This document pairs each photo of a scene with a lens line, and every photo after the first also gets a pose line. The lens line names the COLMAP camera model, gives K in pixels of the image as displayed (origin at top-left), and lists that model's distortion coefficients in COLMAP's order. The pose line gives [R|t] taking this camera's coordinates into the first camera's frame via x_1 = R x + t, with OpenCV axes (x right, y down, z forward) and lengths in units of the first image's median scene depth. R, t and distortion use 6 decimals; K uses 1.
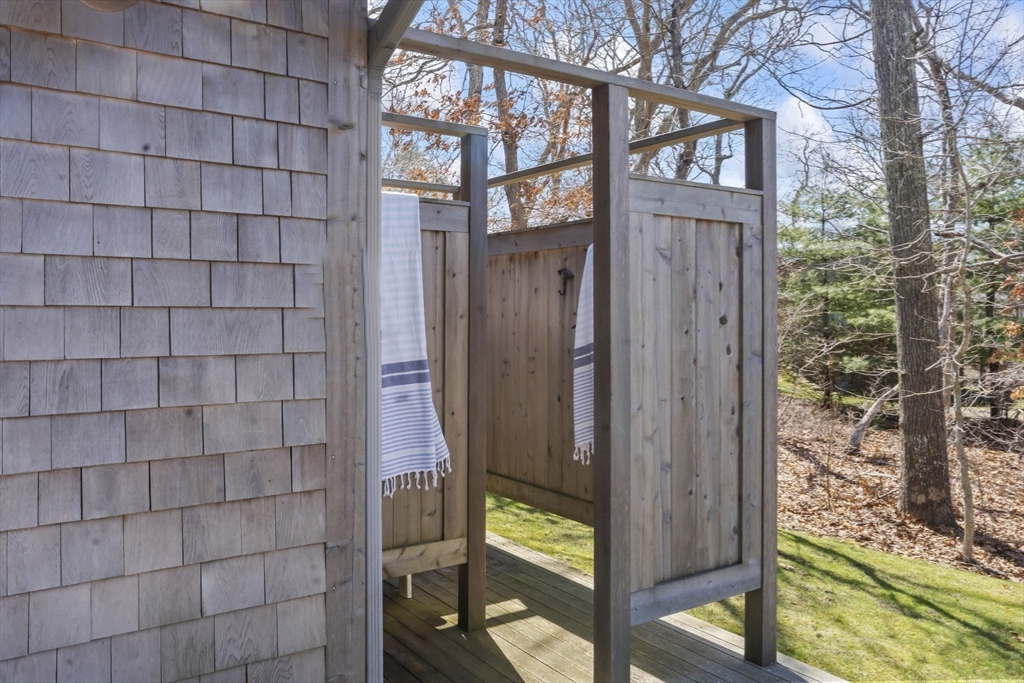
lens RADIAL K [[789.5, 0, 513.6], [0, 789.5, 336.8], [0, 0, 1]] dist [0.014586, 0.004341]
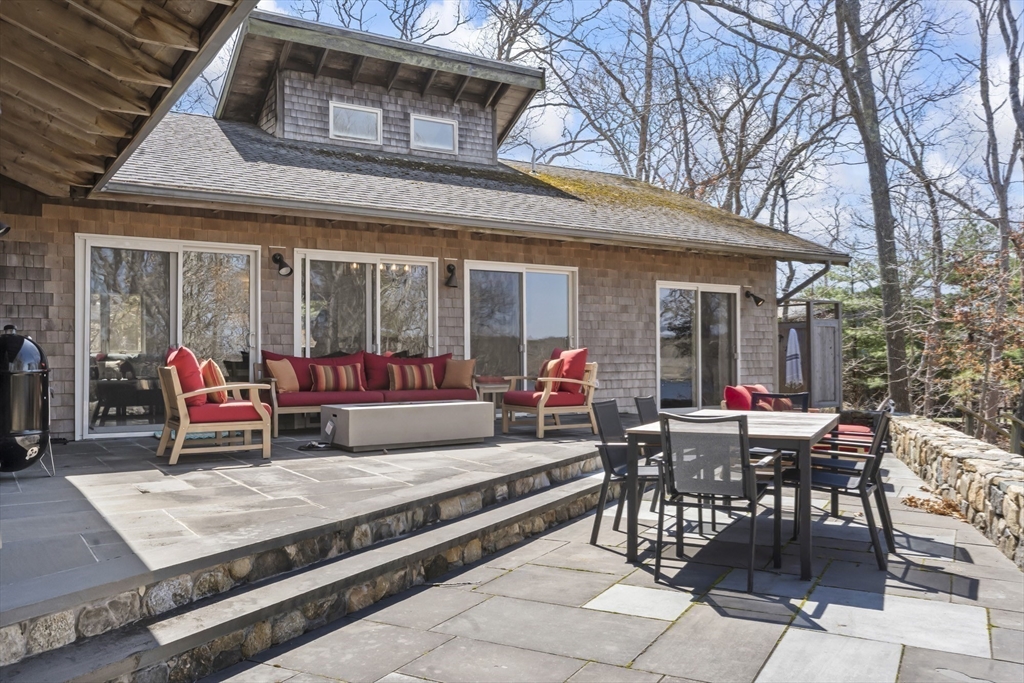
lens RADIAL K [[830.7, 0, 510.1], [0, 830.7, 344.5], [0, 0, 1]] dist [0.004391, 0.000532]
pose [[0.999810, -0.000034, -0.019511, -0.509820], [-0.000689, 0.999314, -0.037025, 0.047578], [0.019499, 0.037032, 0.999124, -1.311369]]
